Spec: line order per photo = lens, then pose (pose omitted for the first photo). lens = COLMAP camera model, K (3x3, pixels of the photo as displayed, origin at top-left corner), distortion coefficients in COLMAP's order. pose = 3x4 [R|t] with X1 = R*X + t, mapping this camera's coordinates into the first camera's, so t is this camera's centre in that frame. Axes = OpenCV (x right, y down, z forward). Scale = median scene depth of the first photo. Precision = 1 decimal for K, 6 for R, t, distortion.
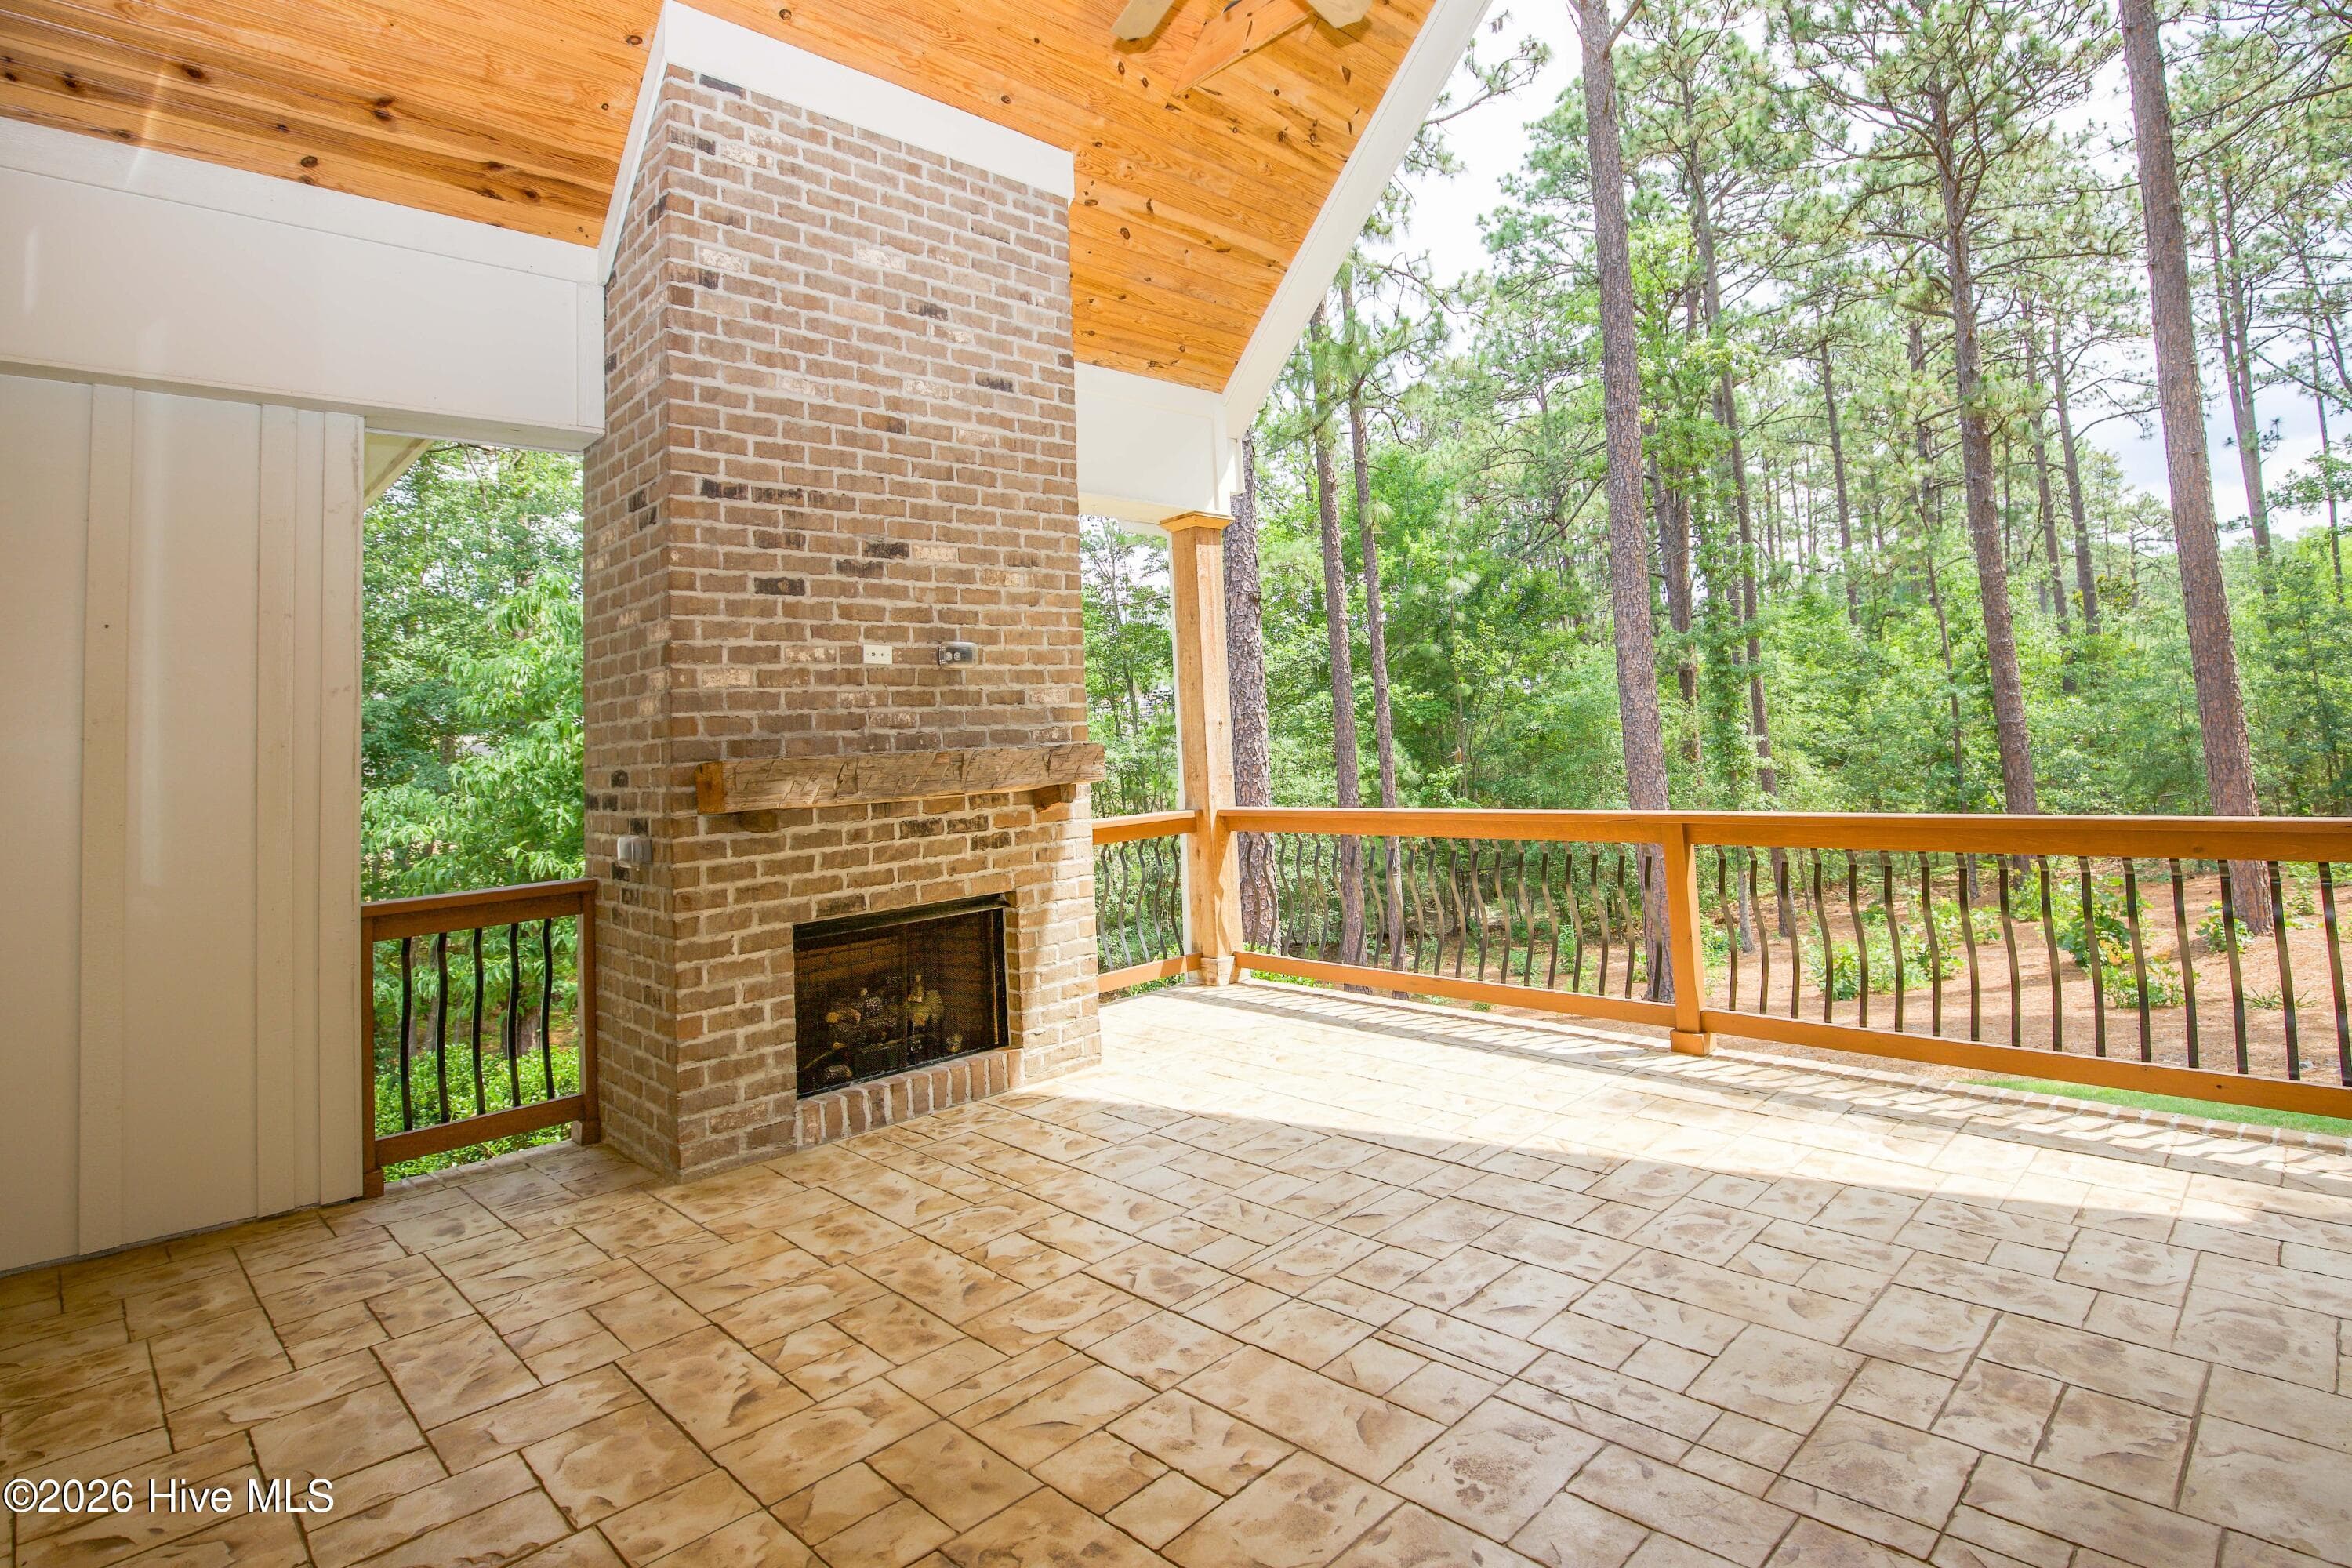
lens RADIAL K [[1221.7, 0, 1242.8], [0, 1221.7, 654.8], [0, 0, 1]] dist [-0.032370, 0.001403]
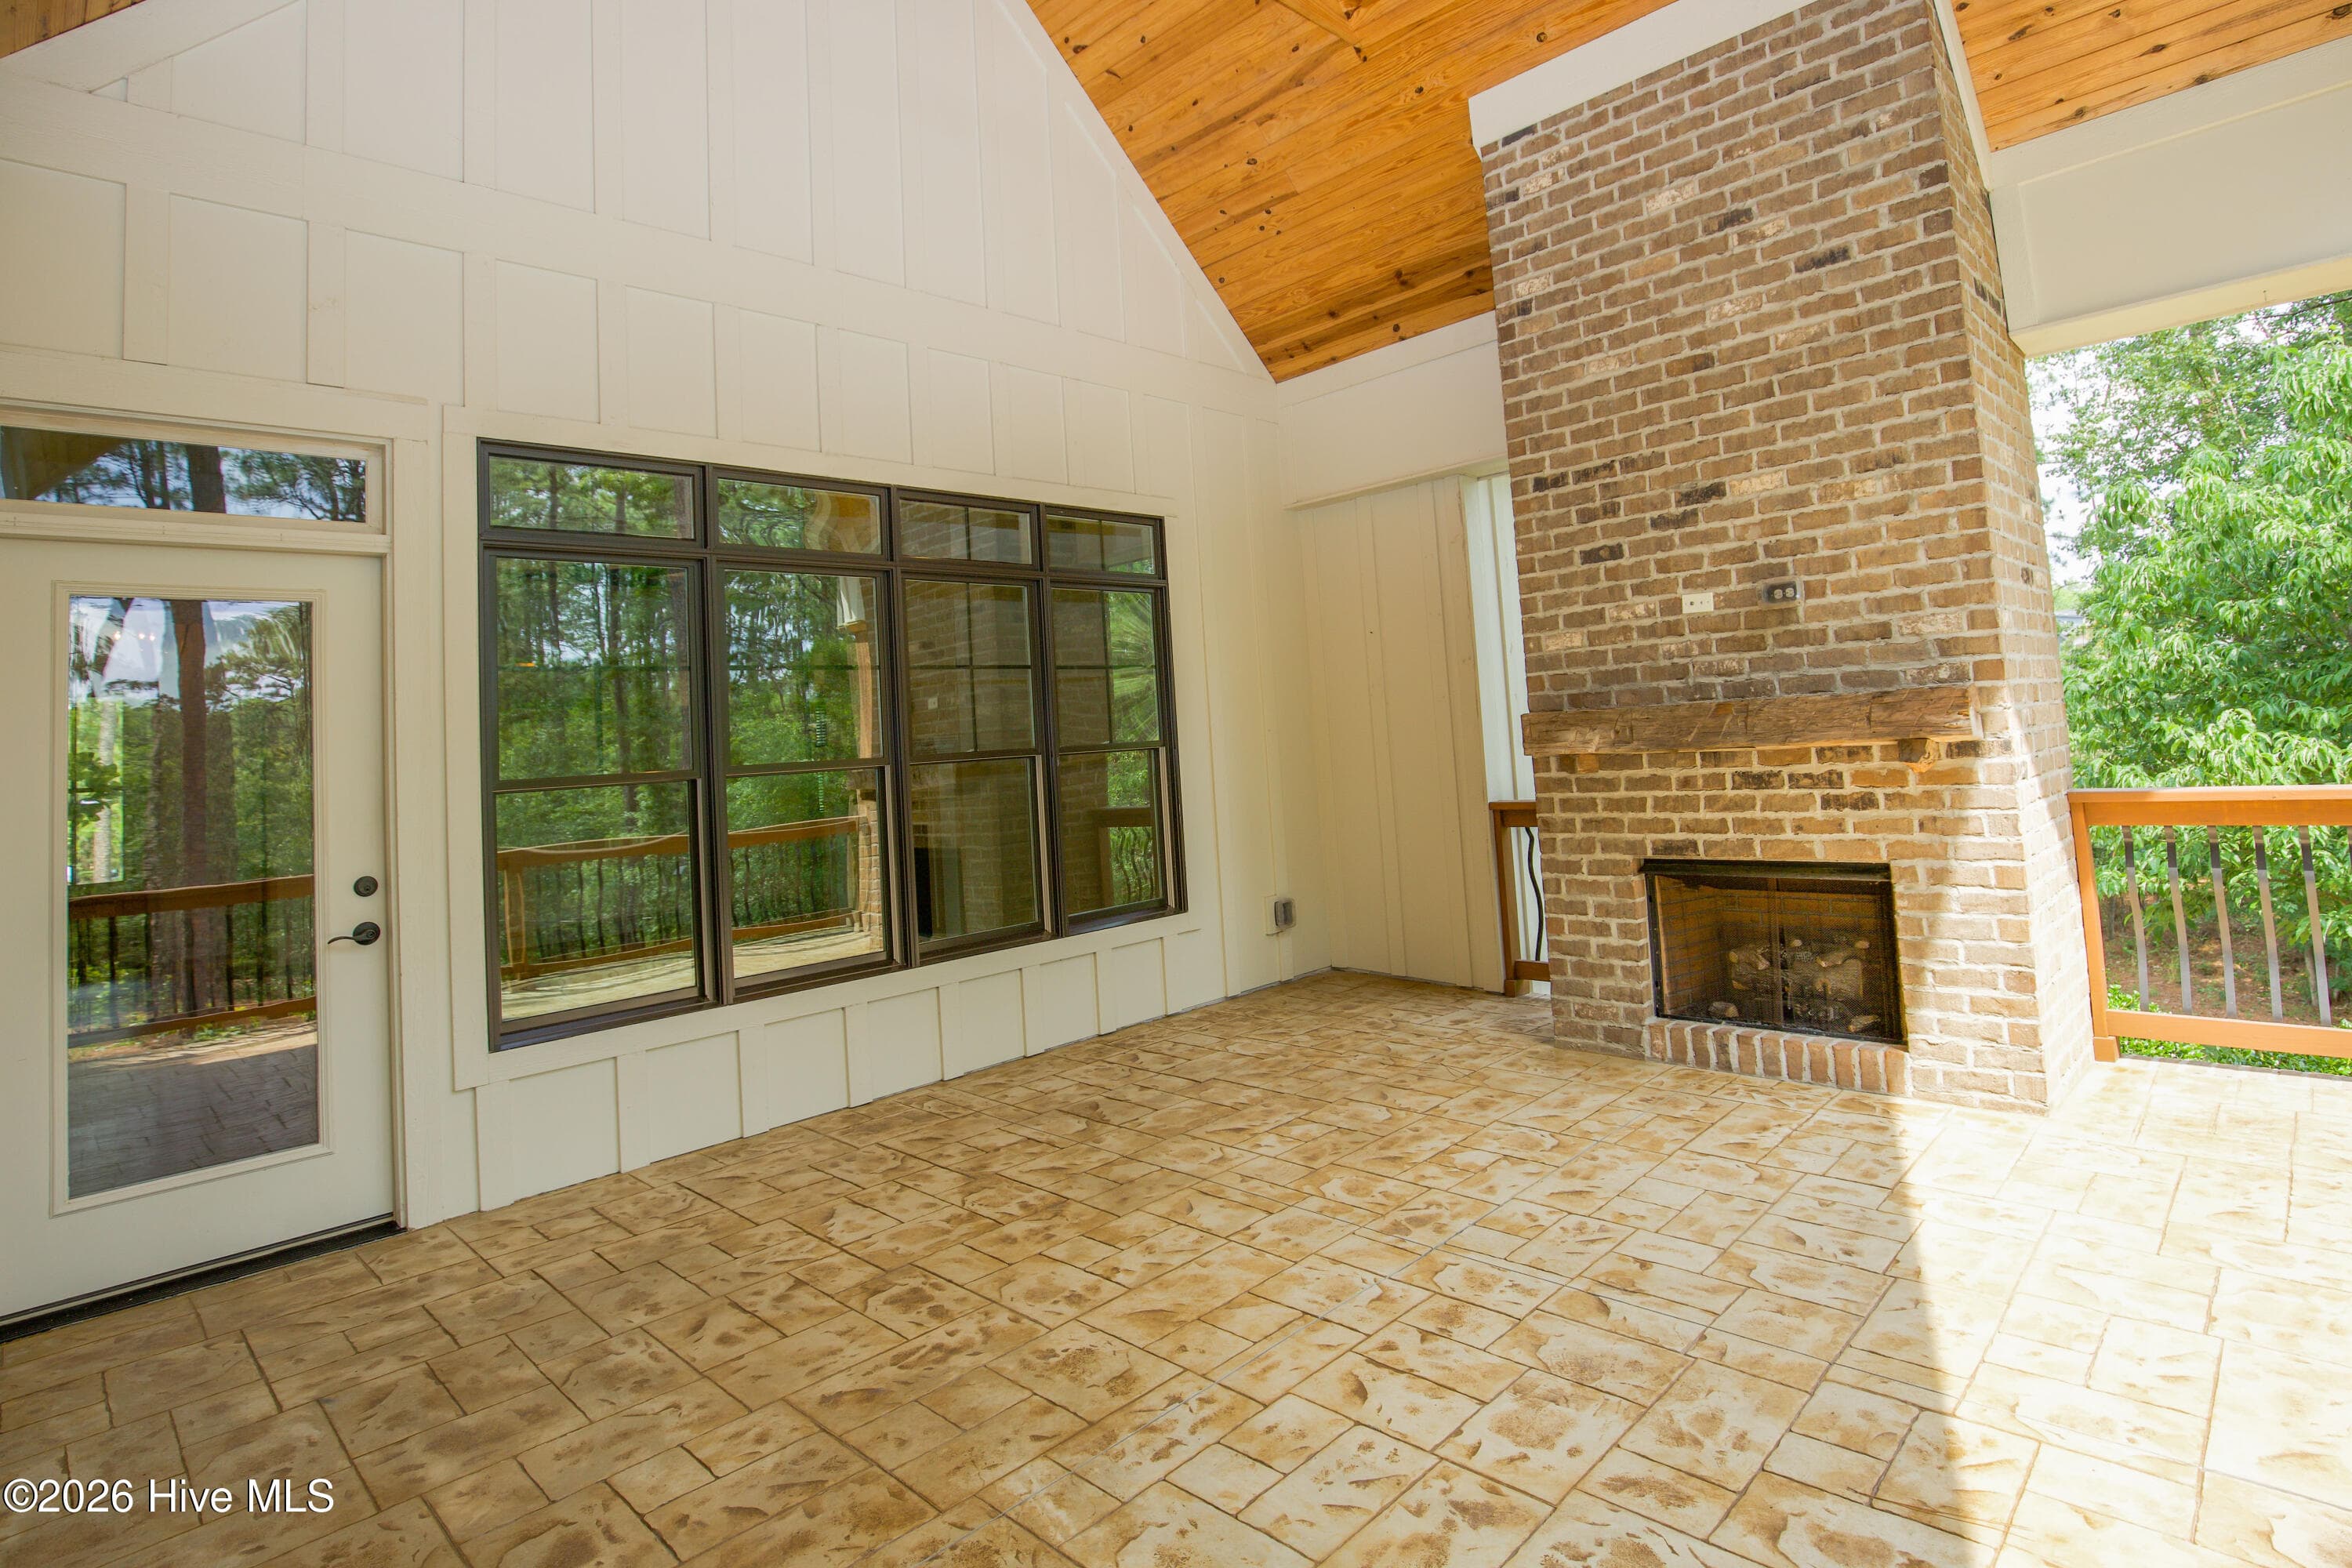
lens RADIAL K [[1189.2, 0, 1184.8], [0, 1189.2, 680.5], [0, 0, 1]] dist [-0.029723, -0.000284]
pose [[-0.016607, 0.000883, -0.999862, 0.649054], [0.125882, 0.992044, -0.001214, 0.010705], [0.991906, -0.125885, -0.016586, 0.575281]]
